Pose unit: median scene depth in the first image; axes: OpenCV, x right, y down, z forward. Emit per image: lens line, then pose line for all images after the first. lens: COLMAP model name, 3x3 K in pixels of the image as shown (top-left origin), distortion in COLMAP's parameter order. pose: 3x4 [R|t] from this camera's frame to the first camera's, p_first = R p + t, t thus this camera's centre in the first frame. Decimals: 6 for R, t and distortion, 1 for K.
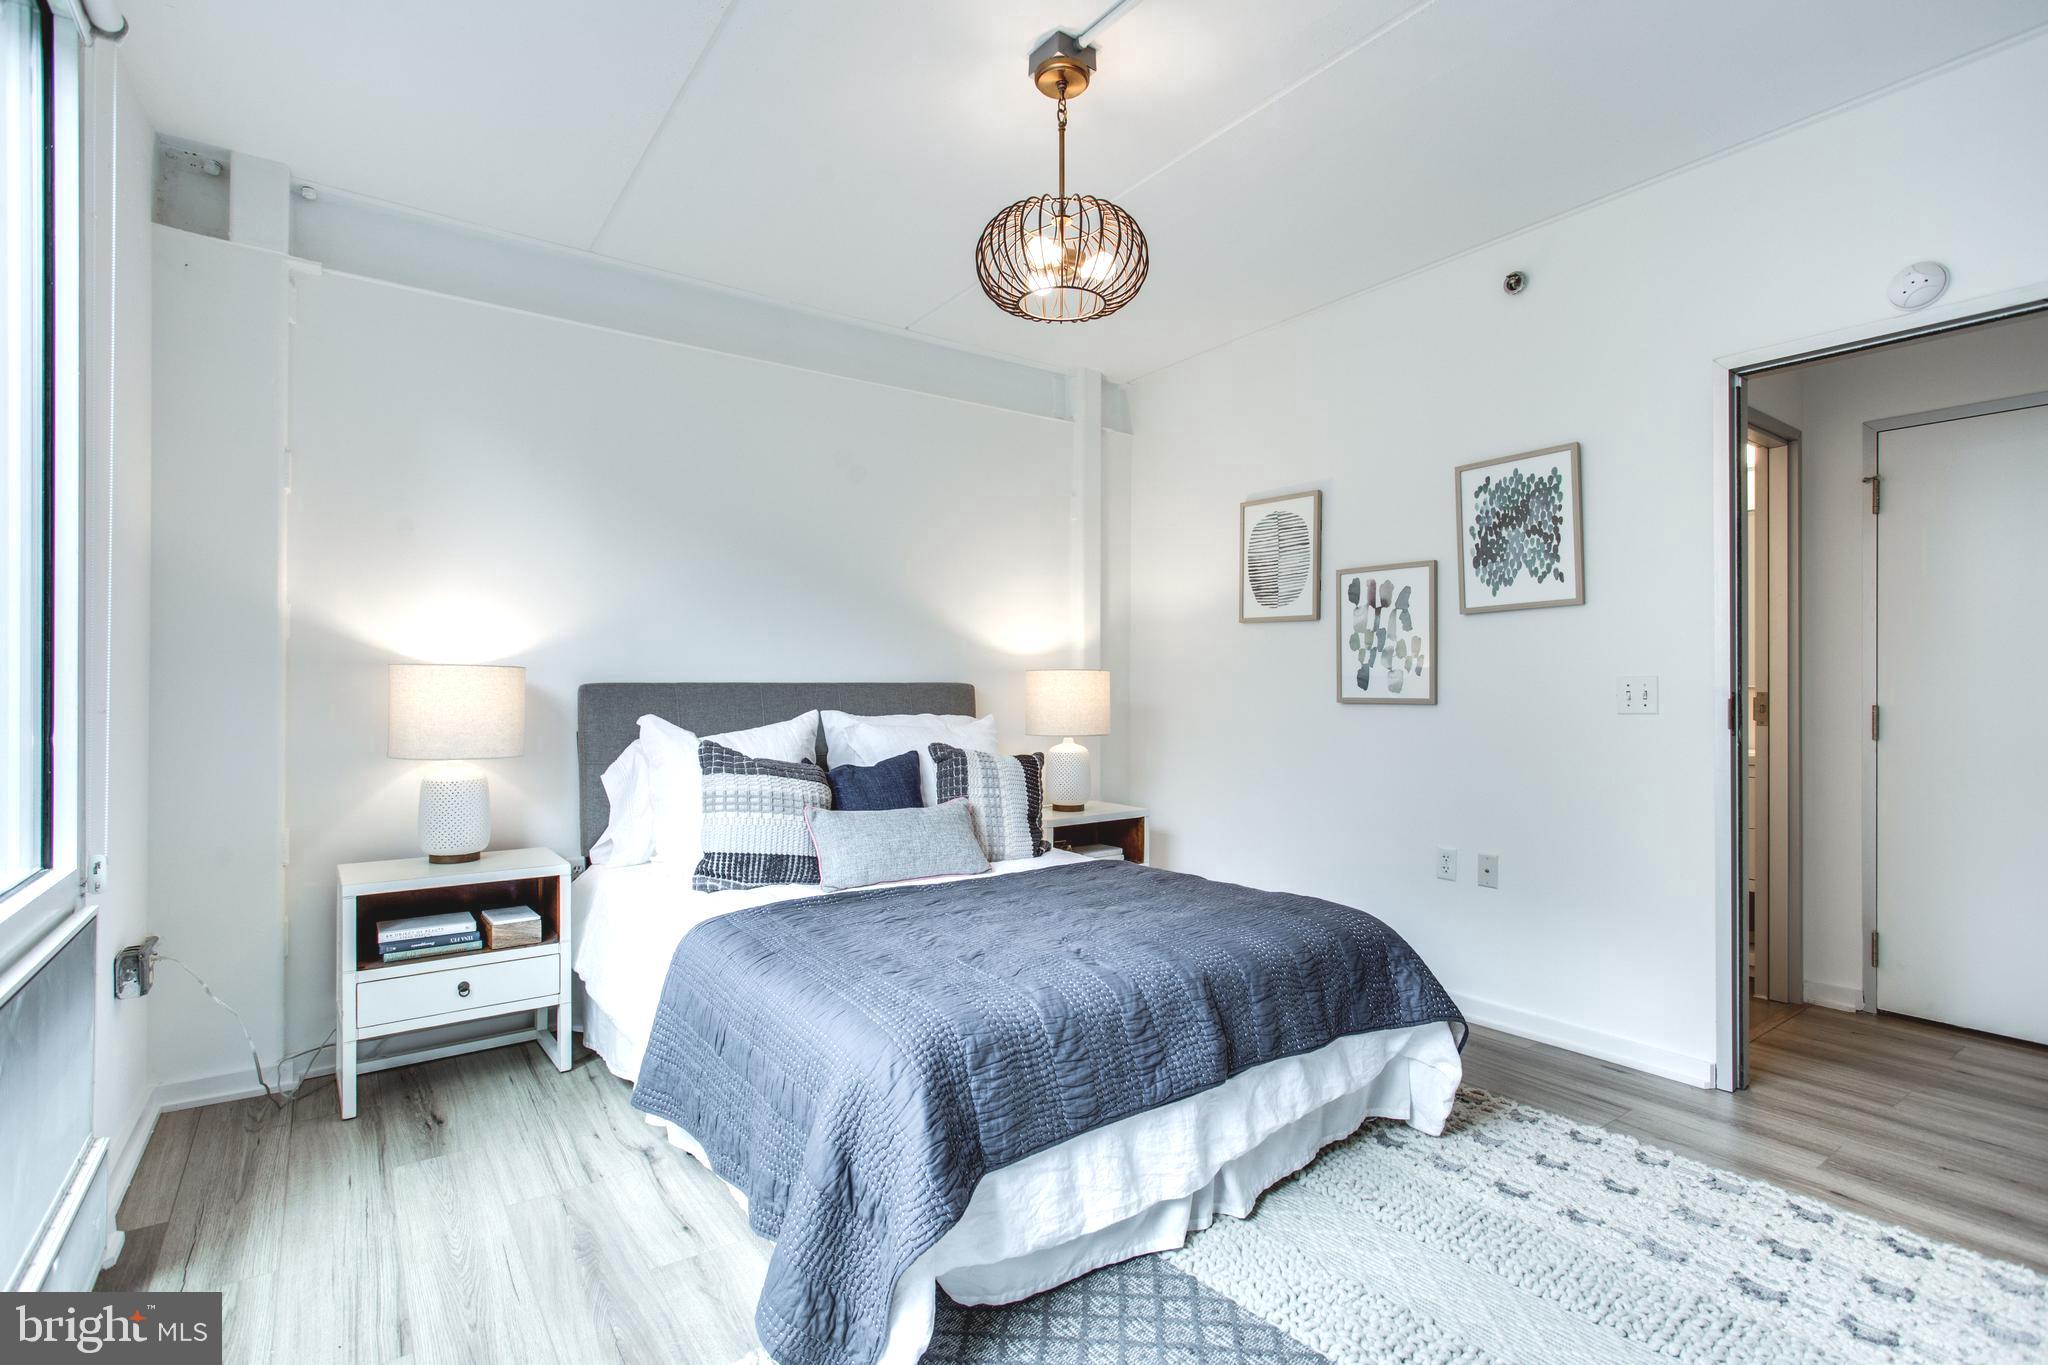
lens RADIAL K [[986.2, 0, 1024.0], [0, 986.2, 682.5], [0, 0, 1]] dist [-0.036288, 0.000455]
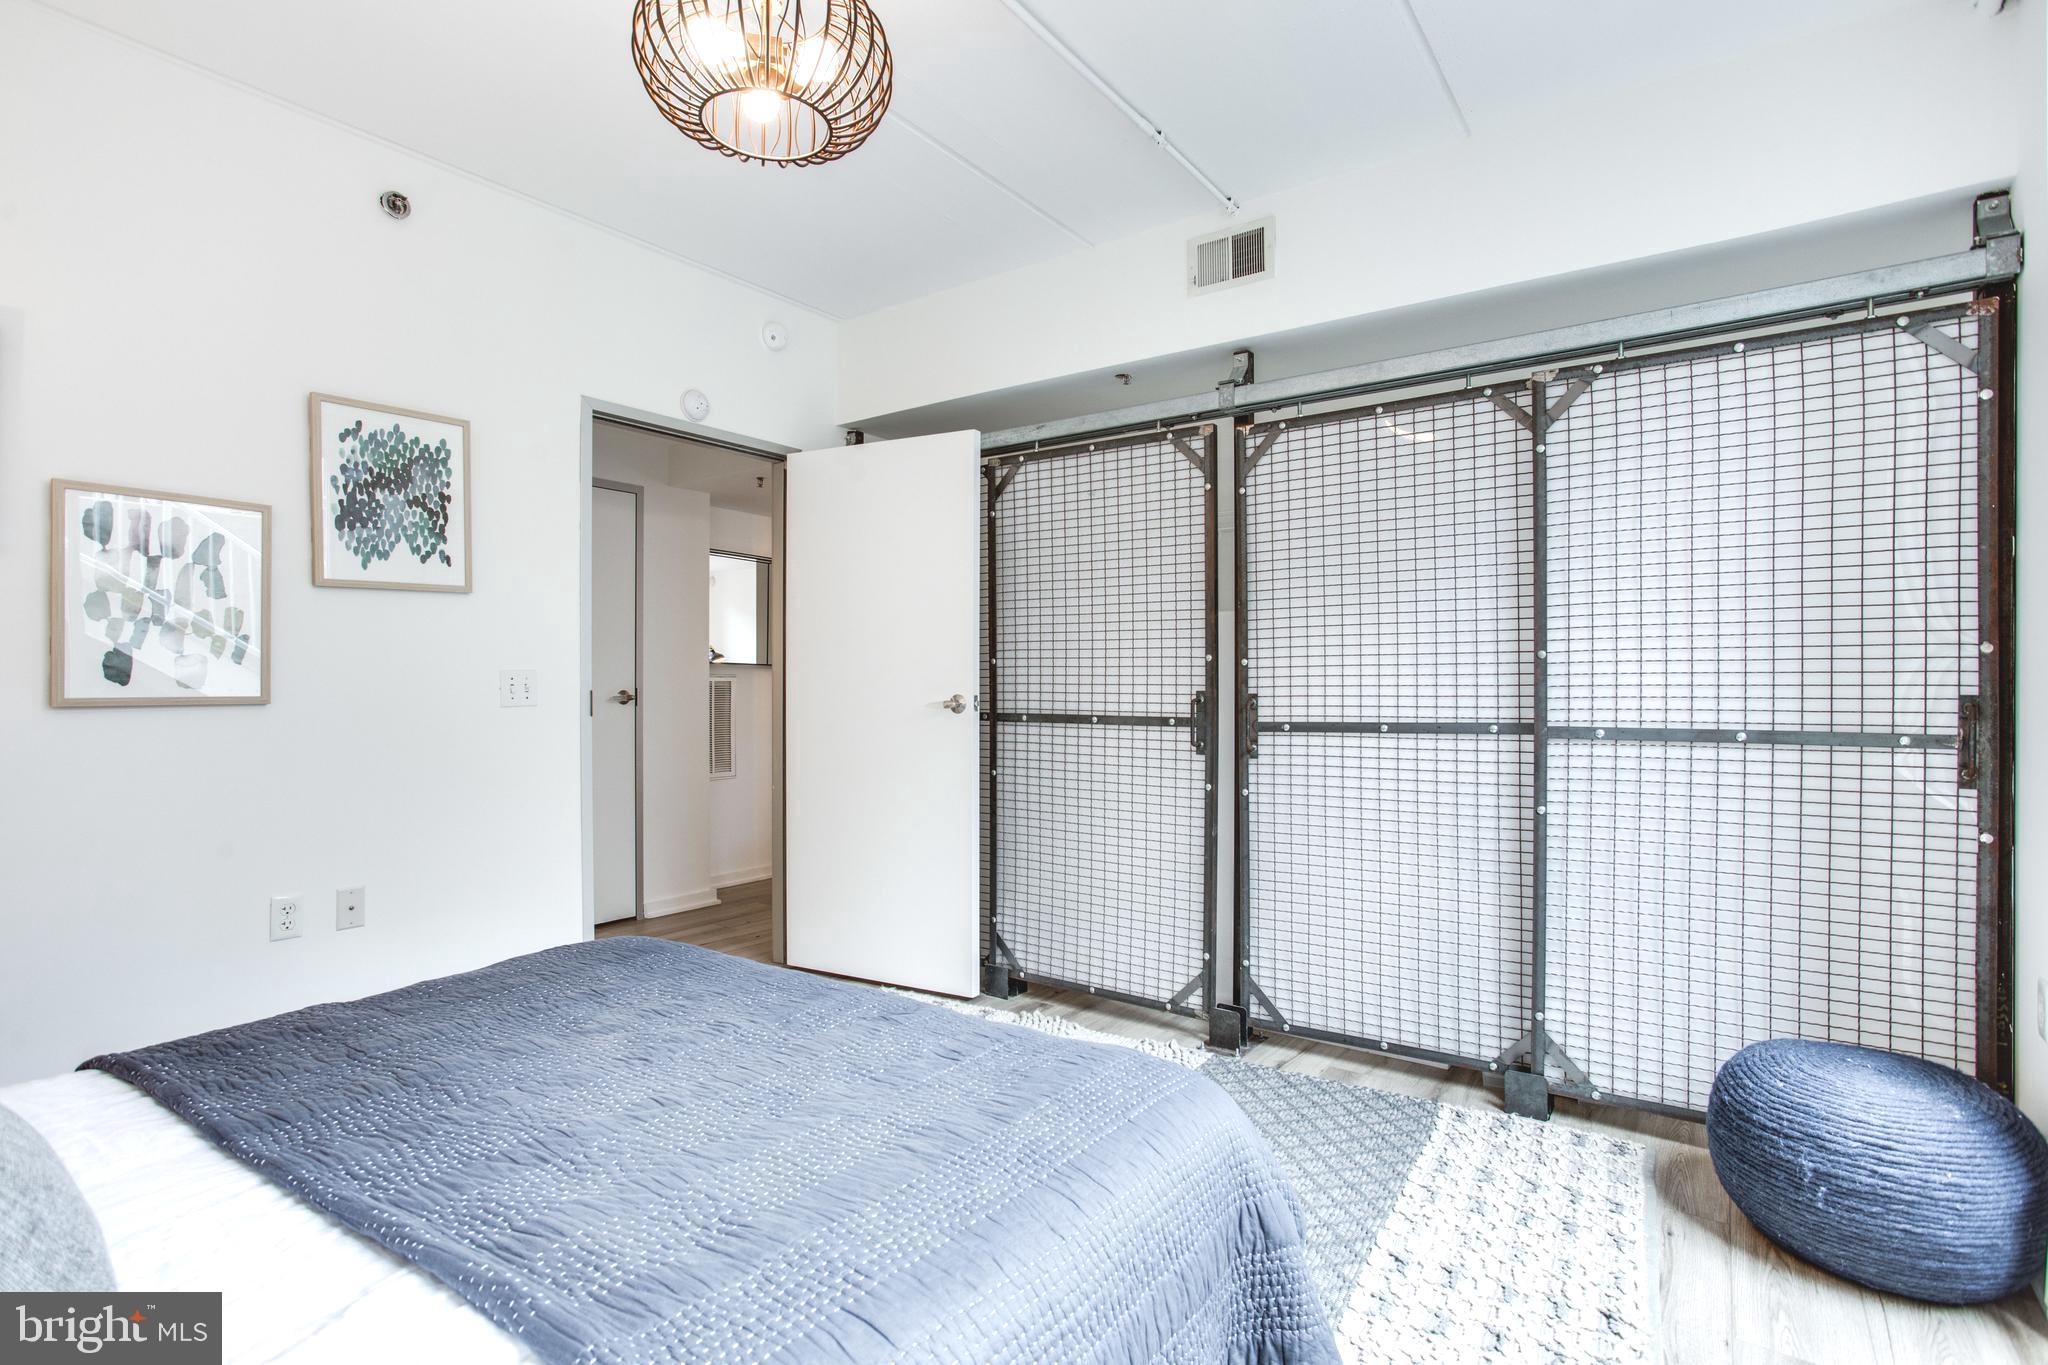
lens RADIAL K [[986.2, 0, 1024.0], [0, 986.2, 682.5], [0, 0, 1]] dist [-0.036288, 0.000455]
pose [[-0.328465, 0.000705, 0.944516, -0.469656], [-0.001757, 0.999998, -0.001357, 0.006514], [-0.944515, -0.002105, -0.328463, 0.752409]]
